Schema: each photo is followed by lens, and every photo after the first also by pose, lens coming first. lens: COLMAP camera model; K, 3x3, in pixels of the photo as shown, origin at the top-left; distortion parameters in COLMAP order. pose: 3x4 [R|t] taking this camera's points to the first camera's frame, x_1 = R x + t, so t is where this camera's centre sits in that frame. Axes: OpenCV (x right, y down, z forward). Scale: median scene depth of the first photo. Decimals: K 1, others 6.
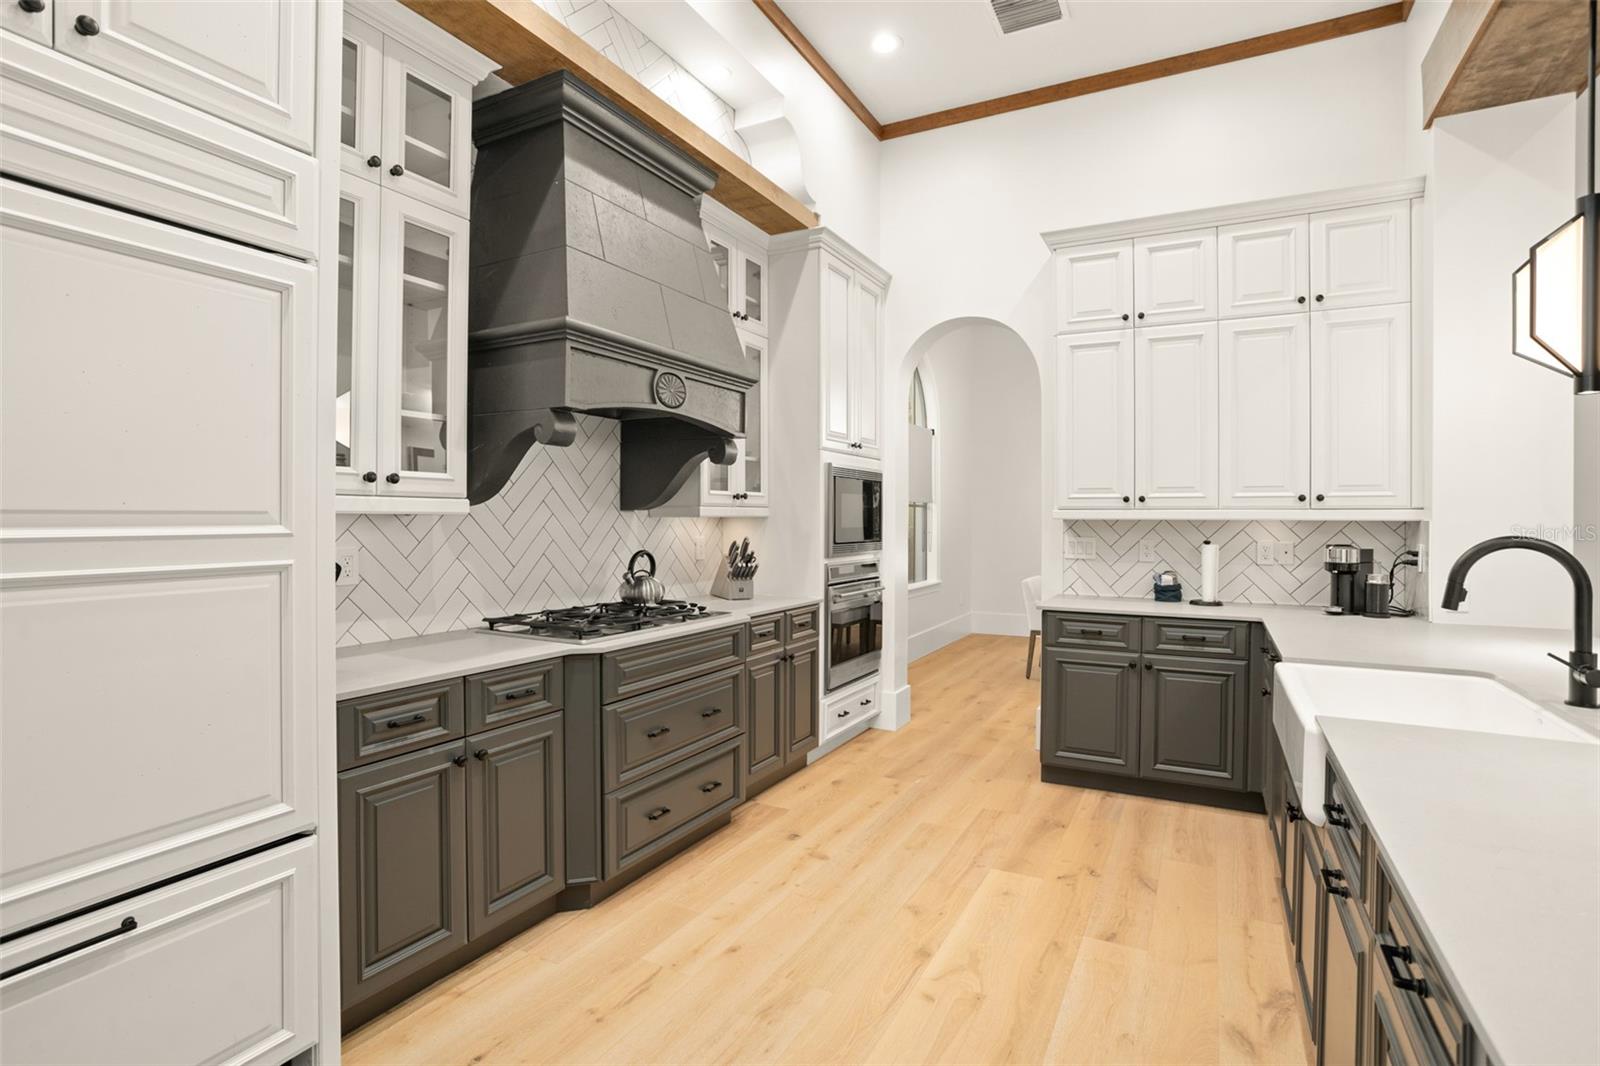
lens RADIAL K [[775.6, 0, 787.0], [0, 775.6, 528.5], [0, 0, 1]] dist [-0.030560, 0.001372]
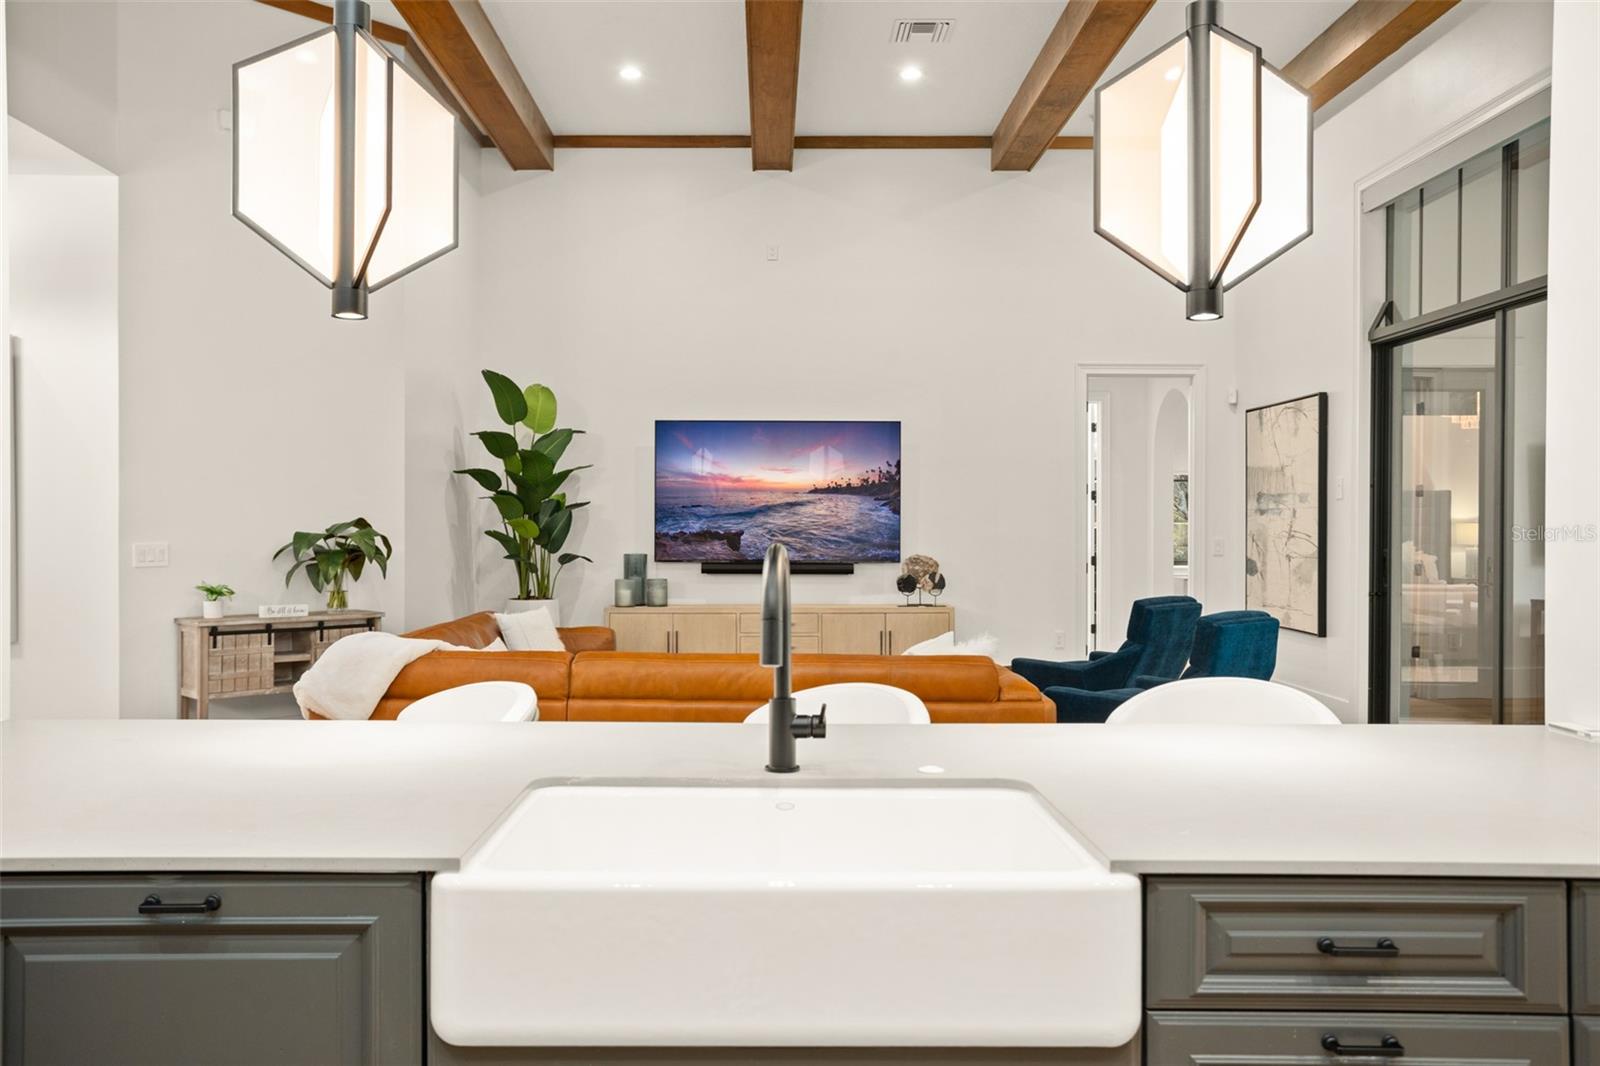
lens RADIAL K [[1212.2, 0, 784.2], [0, 1212.2, 534.5], [0, 0, 1]] dist [-0.009747, 0.019804]
pose [[-0.476776, -0.011448, 0.878950, -0.004199], [-0.001670, 0.999925, 0.012118, -0.010877], [-0.879023, 0.004309, -0.476760, 1.273888]]
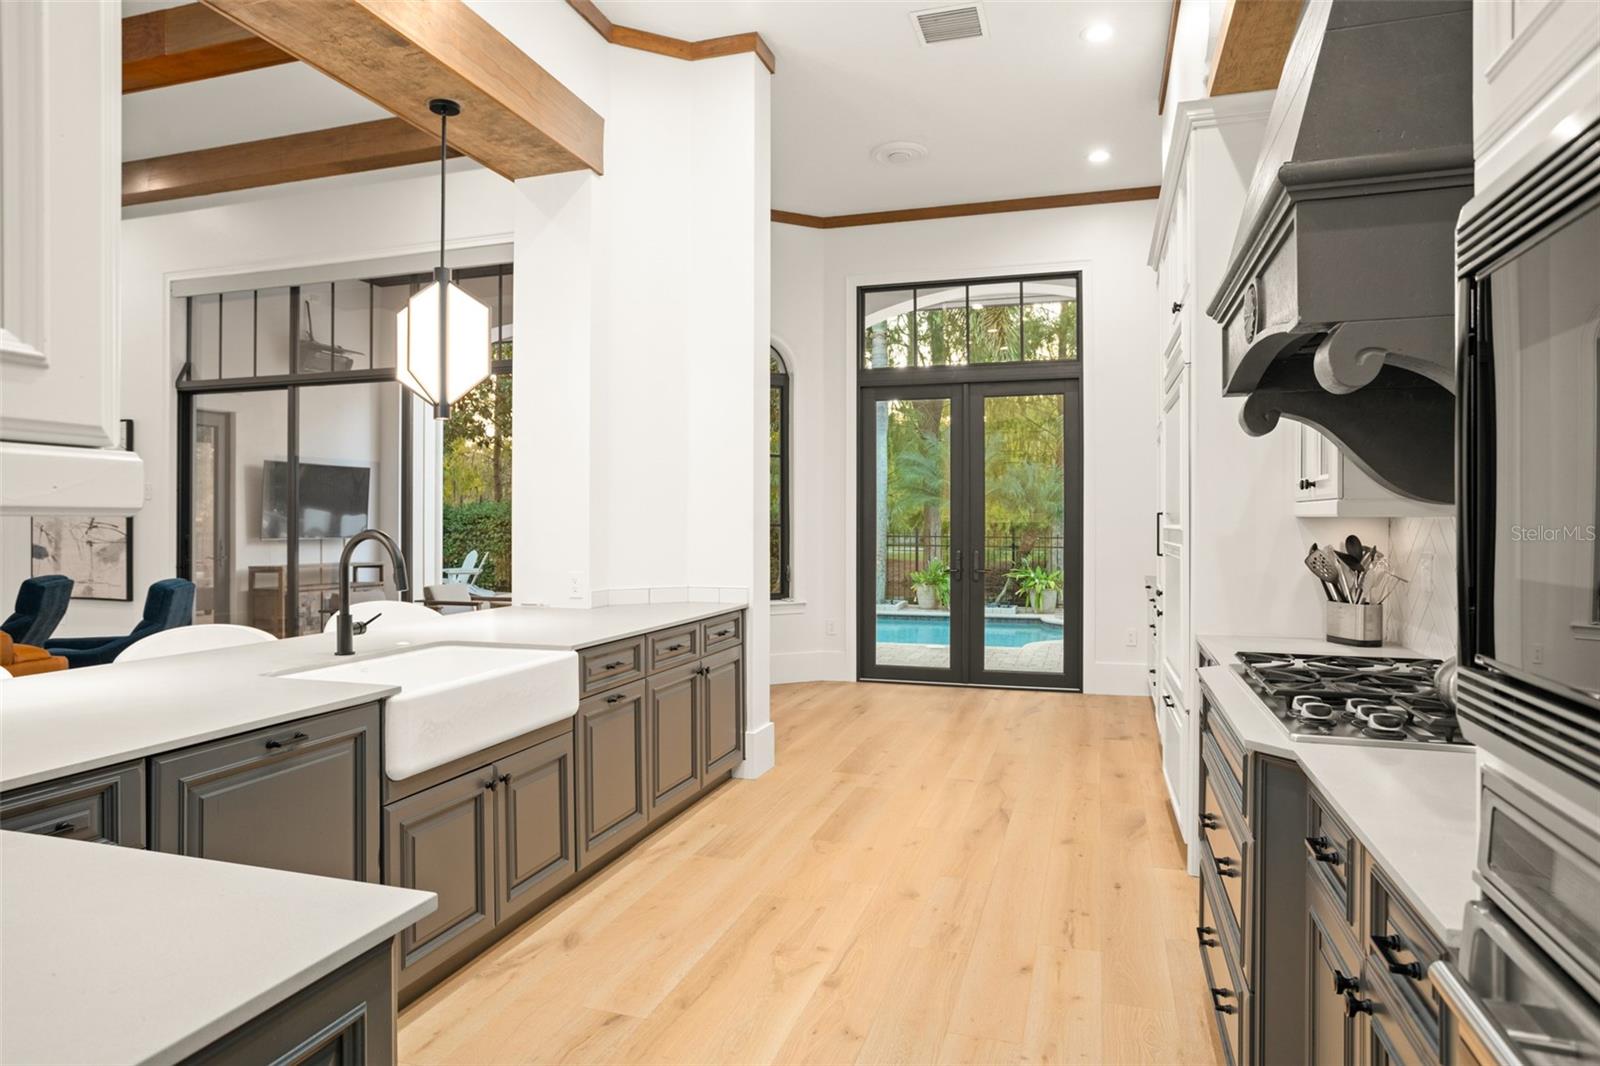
lens RADIAL K [[949.0, 0, 792.9], [0, 949.0, 518.4], [0, 0, 1]] dist [-0.021609, 0.009772]
pose [[-0.982258, -0.005204, -0.187461, 0.483569], [-0.005407, 0.999985, 0.000572, -0.012386], [0.187456, 0.001575, -0.982272, 2.319387]]
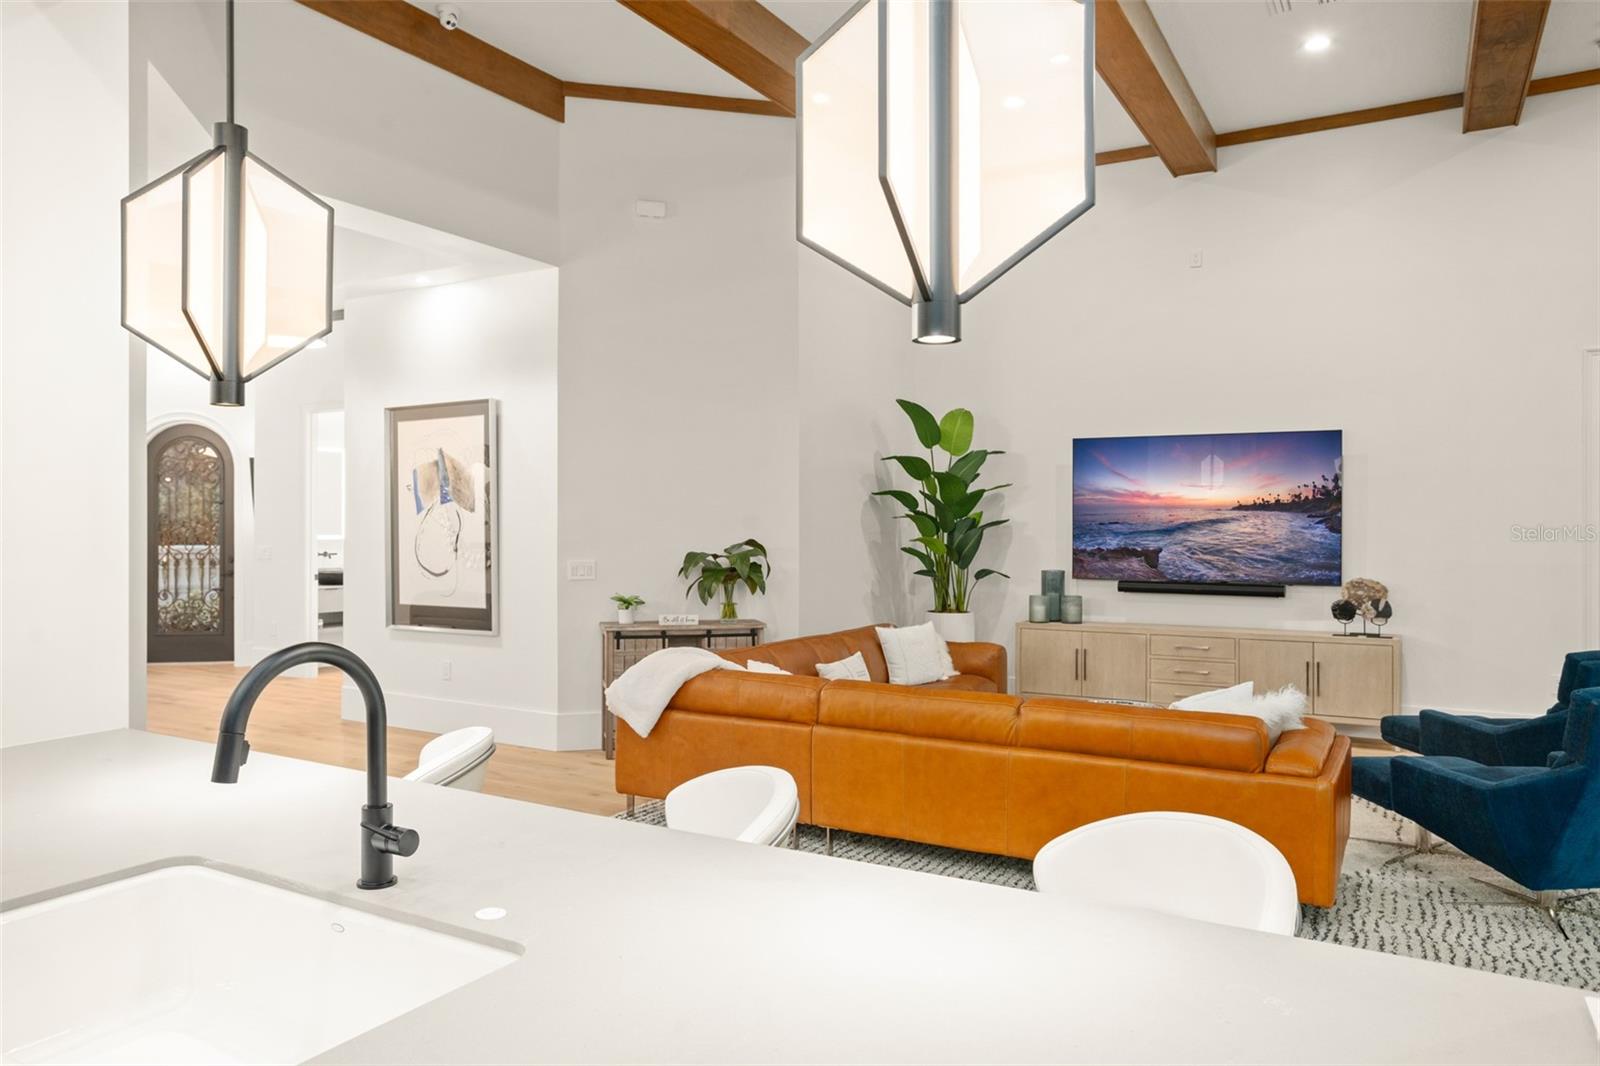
lens RADIAL K [[1093.2, 0, 796.5], [0, 1093.2, 527.1], [0, 0, 1]] dist [-0.024311, 0.024220]
pose [[0.025042, -0.008016, 0.999654, 0.060096], [0.000395, 0.999968, 0.008009, -0.080308], [-0.999686, 0.000195, 0.025045, 0.478176]]
